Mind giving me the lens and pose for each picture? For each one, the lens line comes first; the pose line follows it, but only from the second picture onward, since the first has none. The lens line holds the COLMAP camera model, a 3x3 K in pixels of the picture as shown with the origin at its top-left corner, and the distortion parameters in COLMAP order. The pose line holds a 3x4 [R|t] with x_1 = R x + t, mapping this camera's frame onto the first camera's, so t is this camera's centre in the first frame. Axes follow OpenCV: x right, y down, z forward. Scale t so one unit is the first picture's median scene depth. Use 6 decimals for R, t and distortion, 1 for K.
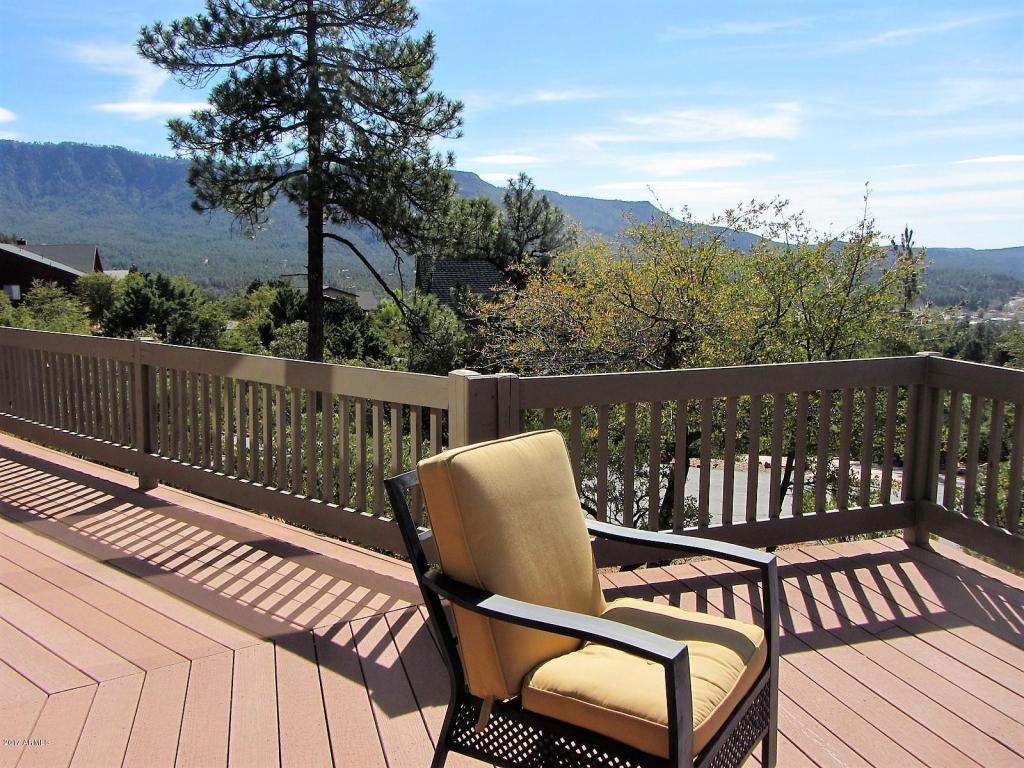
lens RADIAL K [[858.3, 0, 512.0], [0, 858.3, 384.0], [0, 0, 1]] dist [-0.034091, 0.010726]
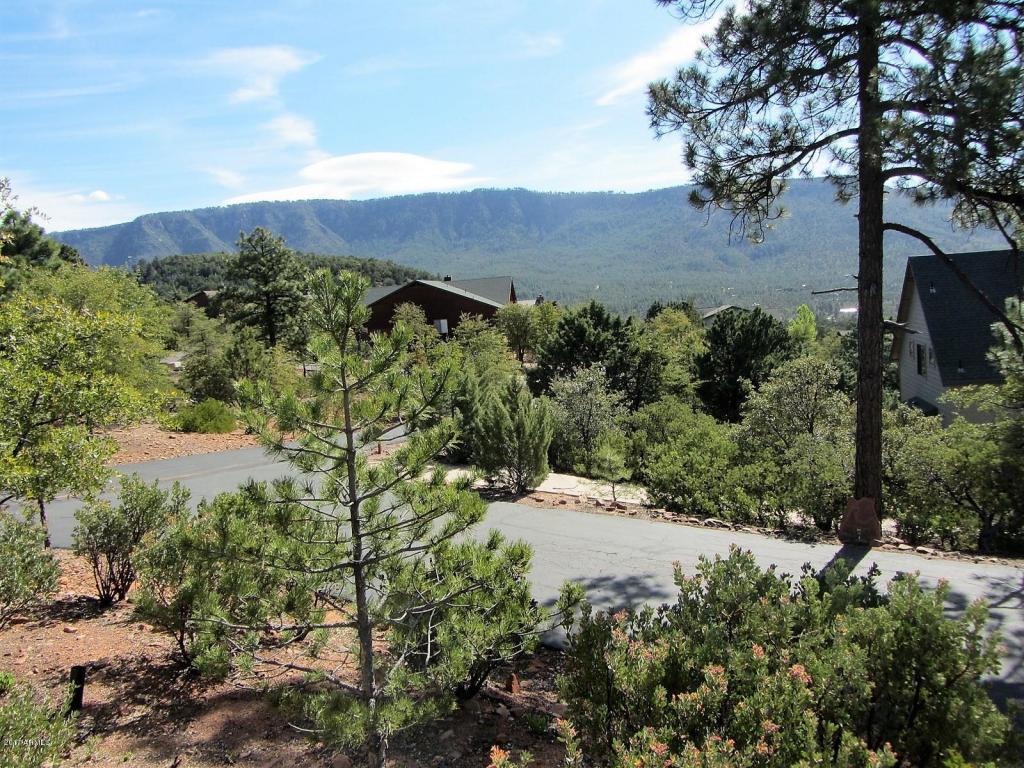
lens RADIAL K [[858.3, 0, 512.0], [0, 858.3, 384.0], [0, 0, 1]] dist [-0.034091, 0.010726]
pose [[0.902909, -0.013632, -0.429616, -0.107613], [0.003942, 0.999718, -0.023438, -0.022558], [0.429815, 0.019468, 0.902707, 0.163529]]
